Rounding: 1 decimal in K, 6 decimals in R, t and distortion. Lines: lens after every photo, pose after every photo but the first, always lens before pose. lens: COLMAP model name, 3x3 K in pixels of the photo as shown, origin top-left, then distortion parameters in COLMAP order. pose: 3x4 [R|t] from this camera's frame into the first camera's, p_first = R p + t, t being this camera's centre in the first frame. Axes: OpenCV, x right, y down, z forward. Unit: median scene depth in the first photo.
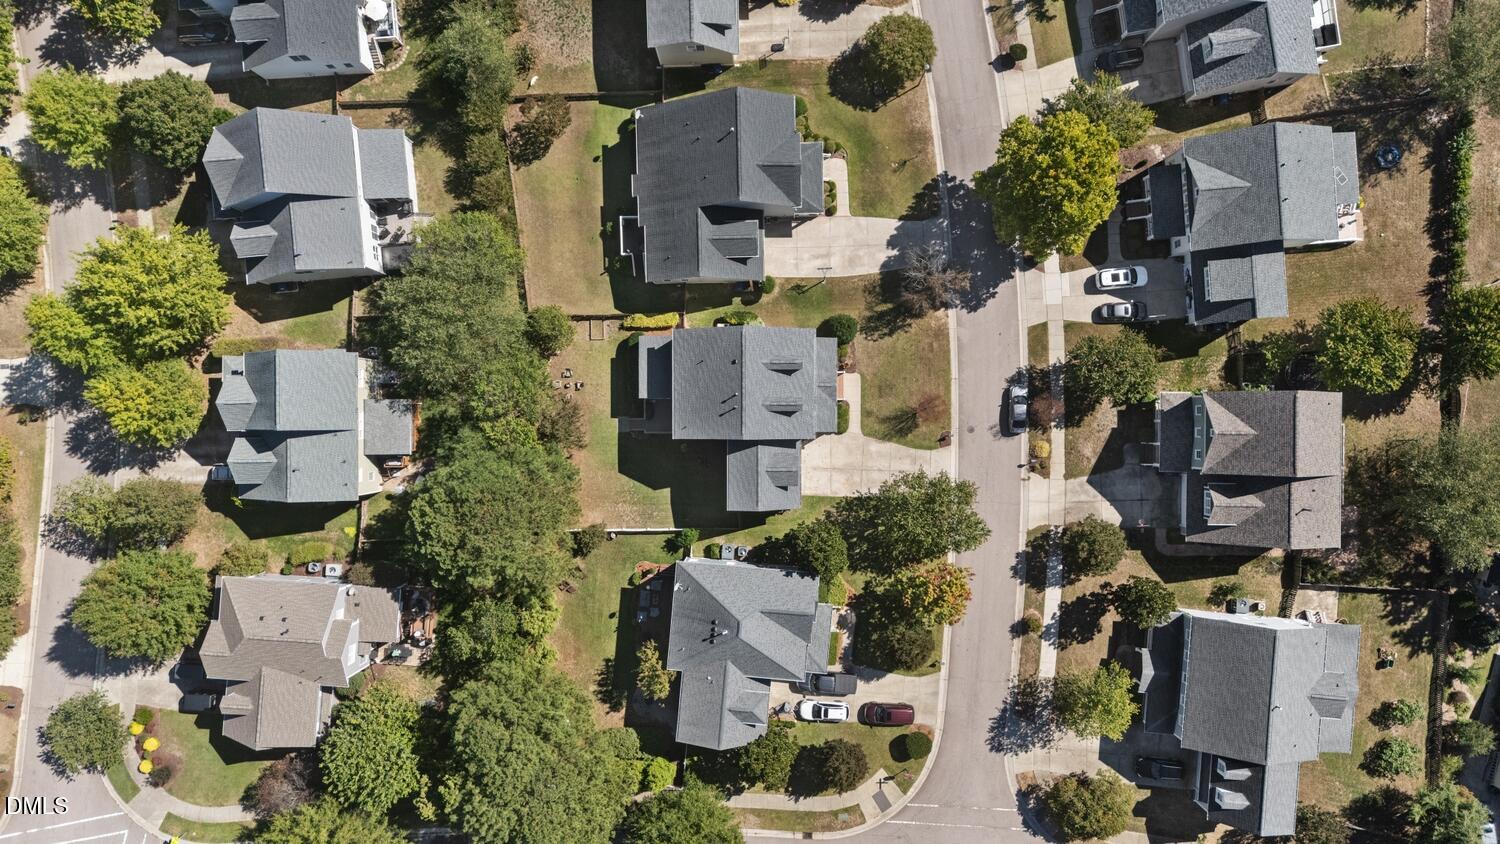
lens RADIAL K [[1046.1, 0, 750.3], [0, 1046.1, 421.5], [0, 0, 1]] dist [0.000266, 0.000020]
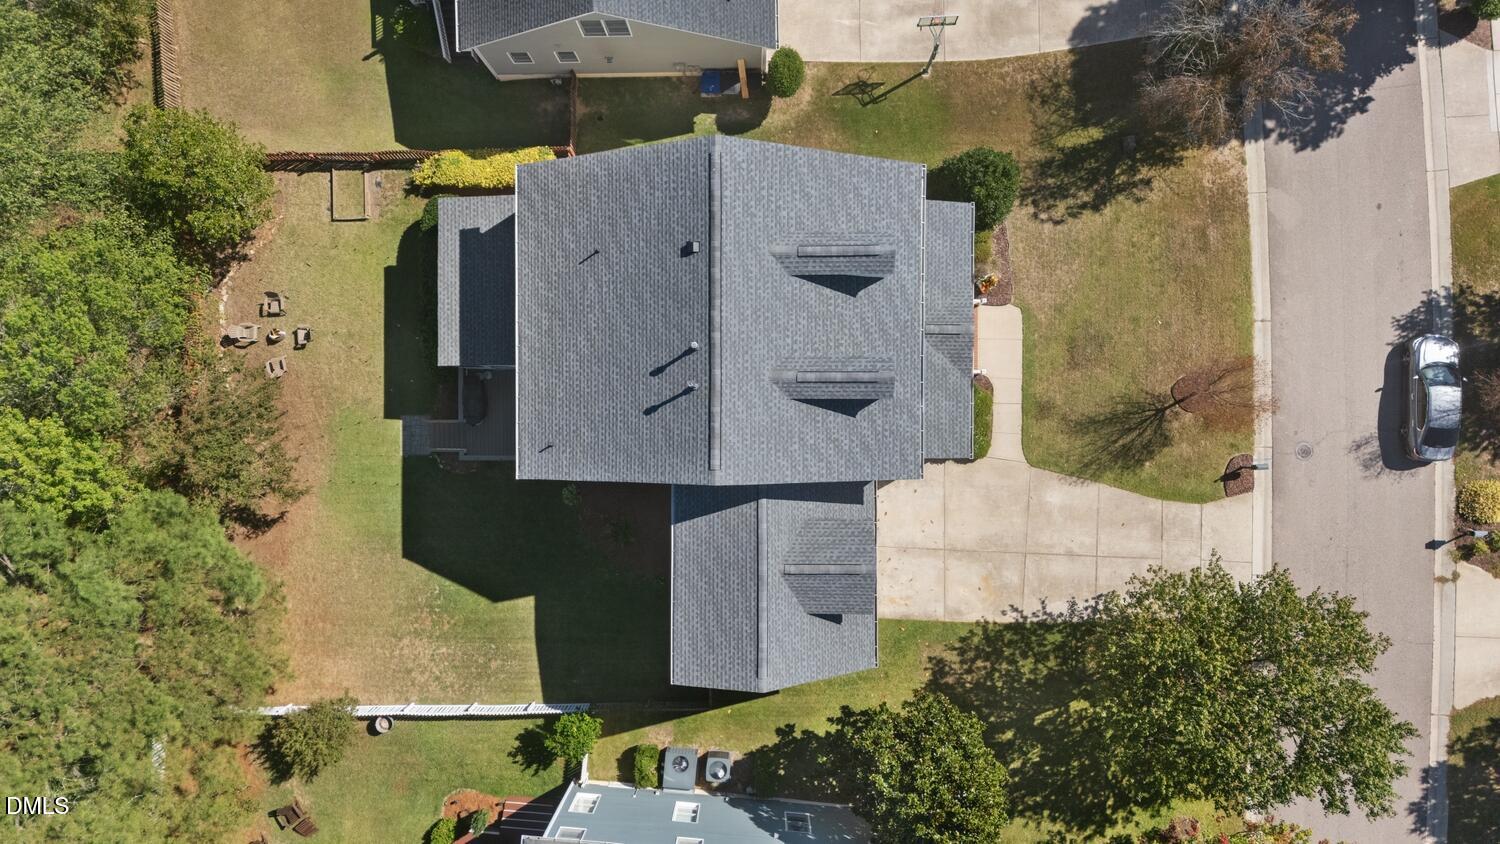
lens RADIAL K [[1046.1, 0, 750.7], [0, 1046.1, 422.3], [0, 0, 1]] dist [0.000266, 0.000020]
pose [[0.999990, 0.001556, 0.004116, 0.002824], [-0.001549, 0.999997, -0.001692, -0.001771], [-0.004119, 0.001685, 0.999990, 0.611410]]
